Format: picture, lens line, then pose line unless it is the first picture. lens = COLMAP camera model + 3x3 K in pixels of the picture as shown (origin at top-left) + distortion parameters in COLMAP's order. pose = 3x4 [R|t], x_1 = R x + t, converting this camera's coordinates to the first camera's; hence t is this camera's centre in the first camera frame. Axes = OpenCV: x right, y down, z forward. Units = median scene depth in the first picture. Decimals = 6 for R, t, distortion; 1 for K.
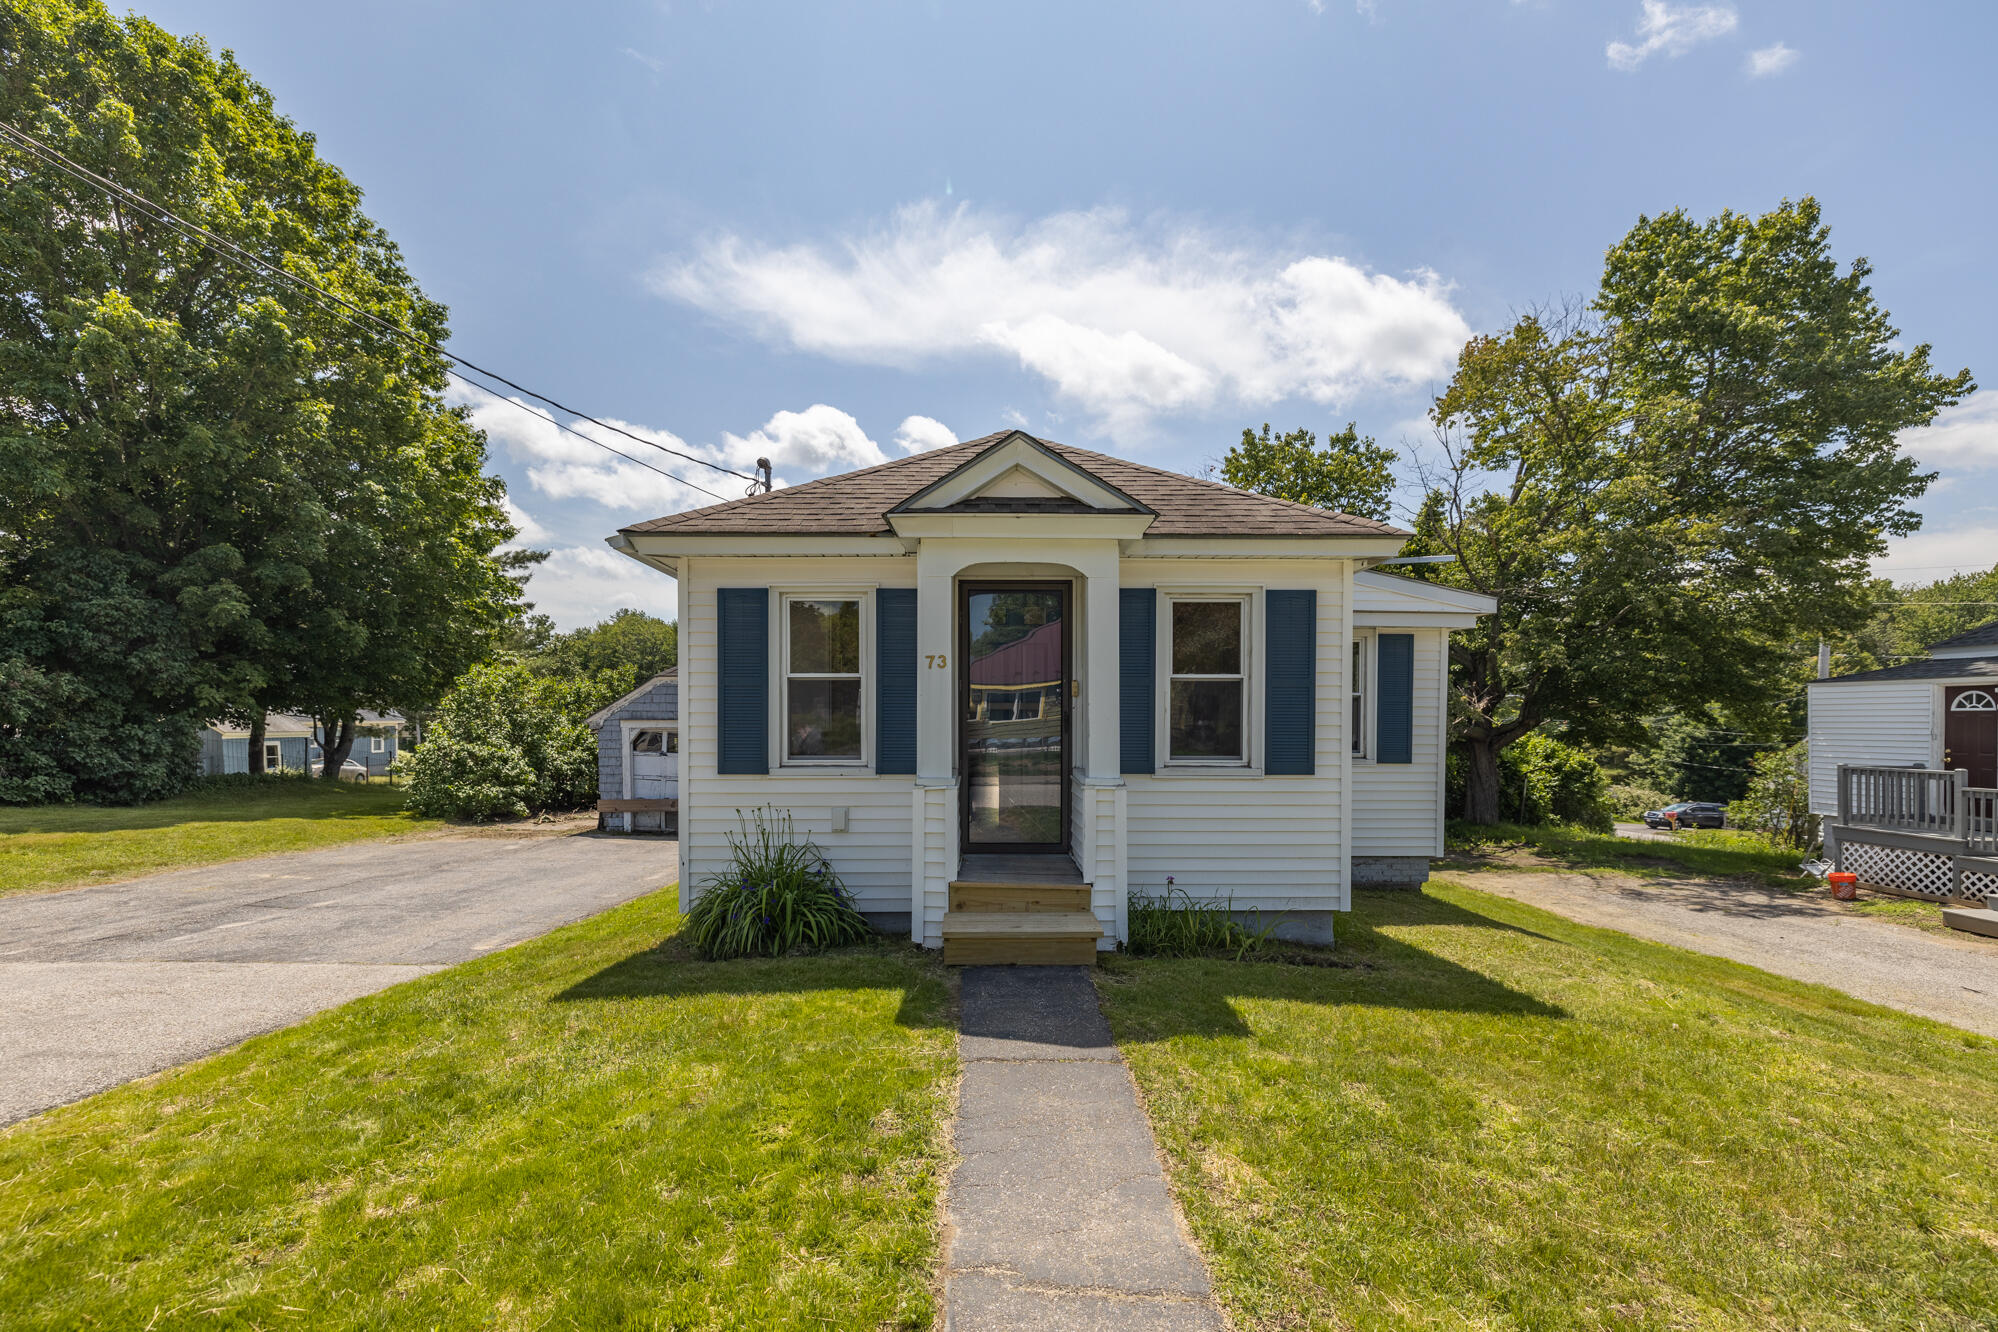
lens RADIAL K [[880.3, 0, 997.1], [0, 880.3, 723.7], [0, 0, 1]] dist [0.000291, 0.000149]
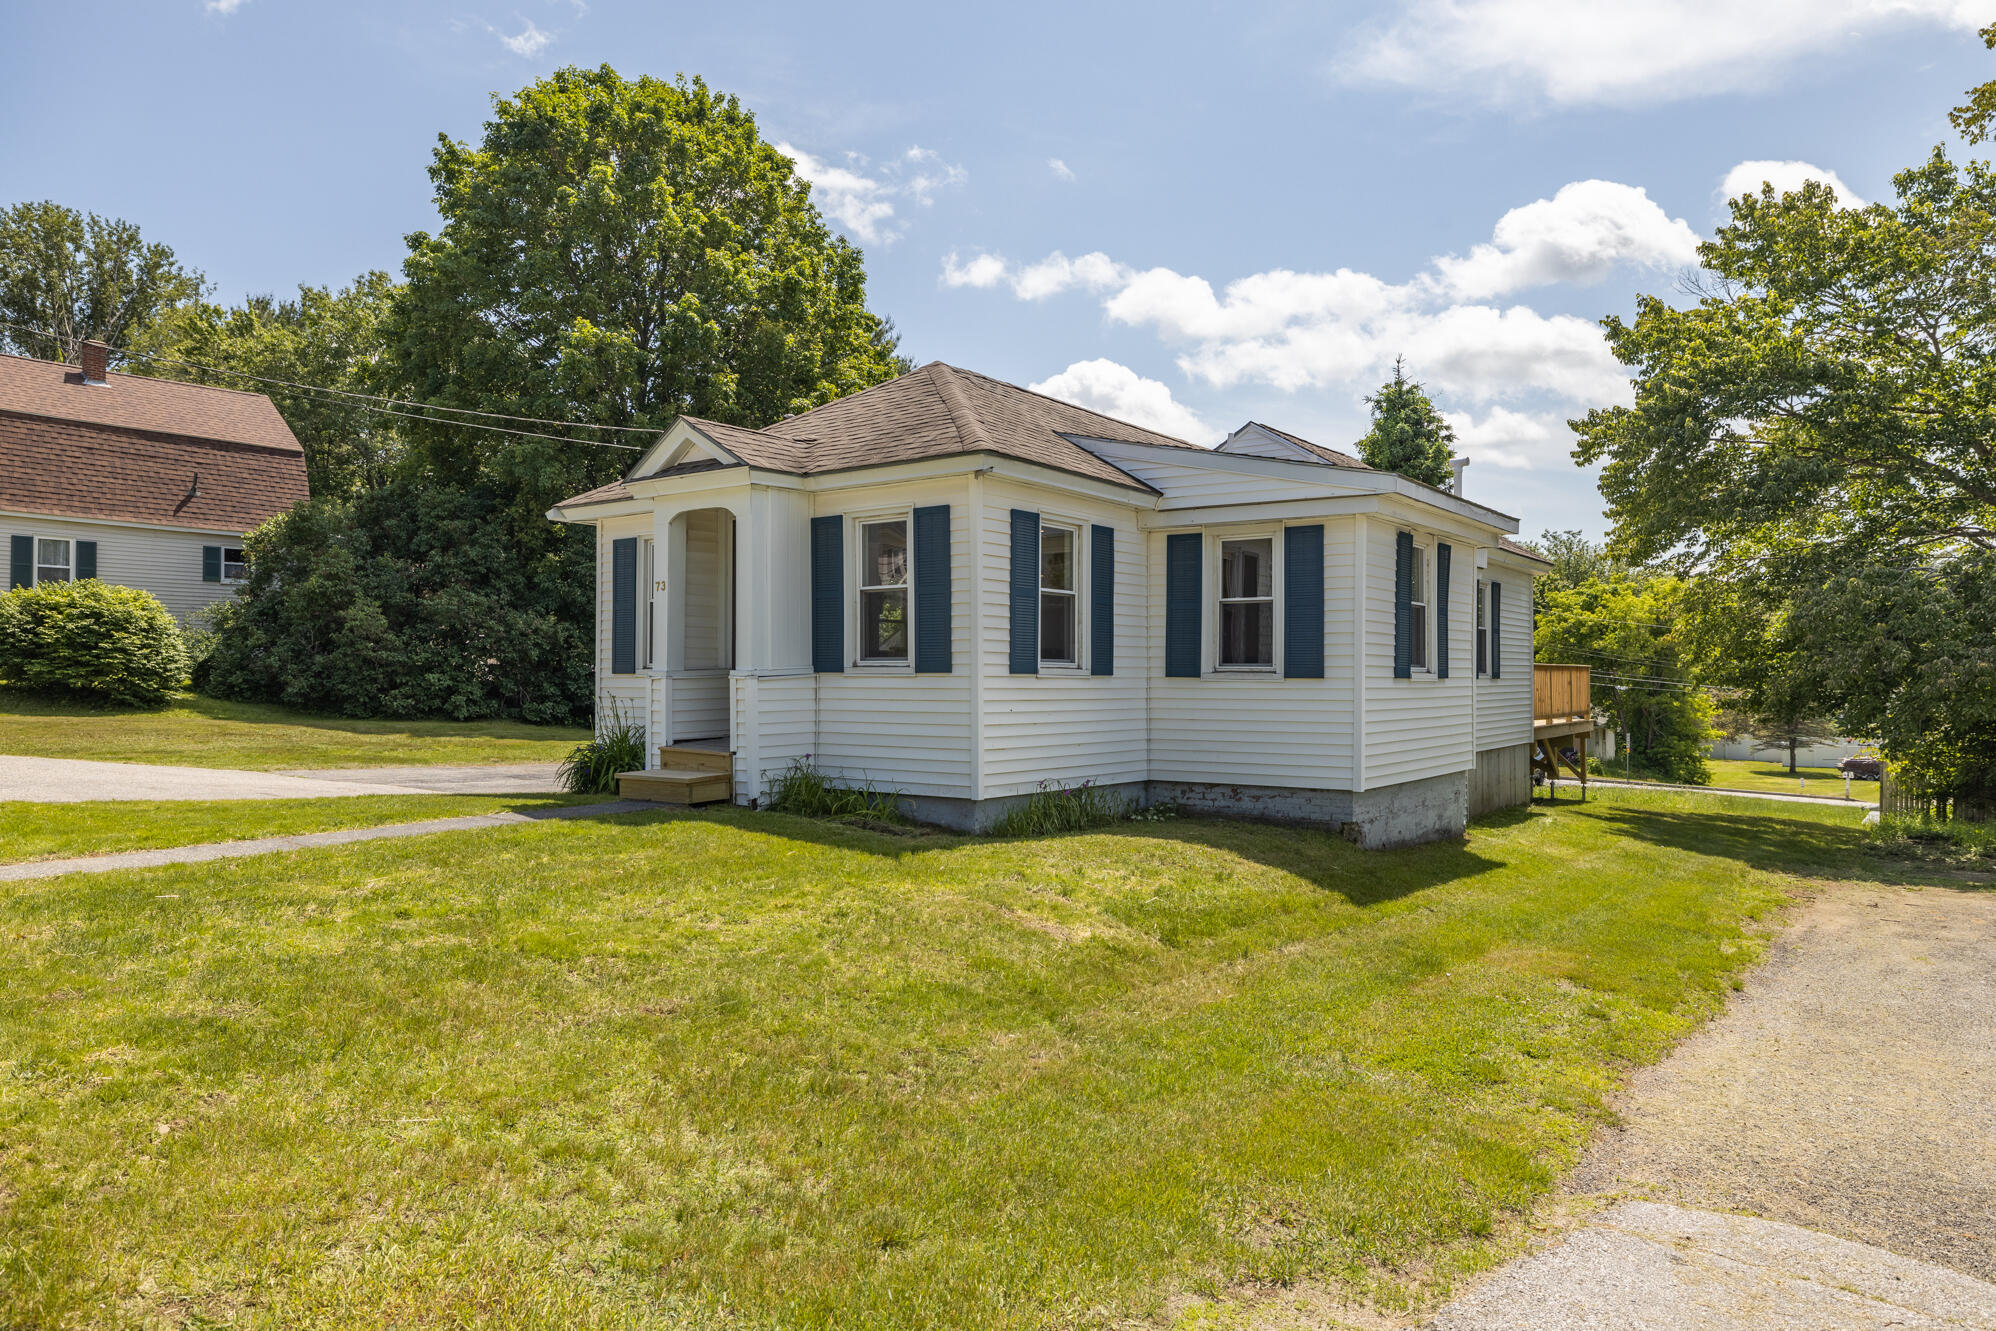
lens RADIAL K [[1267.7, 0, 998.0], [0, 1267.7, 665.5], [0, 0, 1]] dist [0.005387, 0.000716]
pose [[0.801190, -0.010233, -0.598323, 0.481747], [0.003156, 0.999912, -0.012876, 0.027031], [0.598402, 0.008428, 0.801152, -0.093249]]
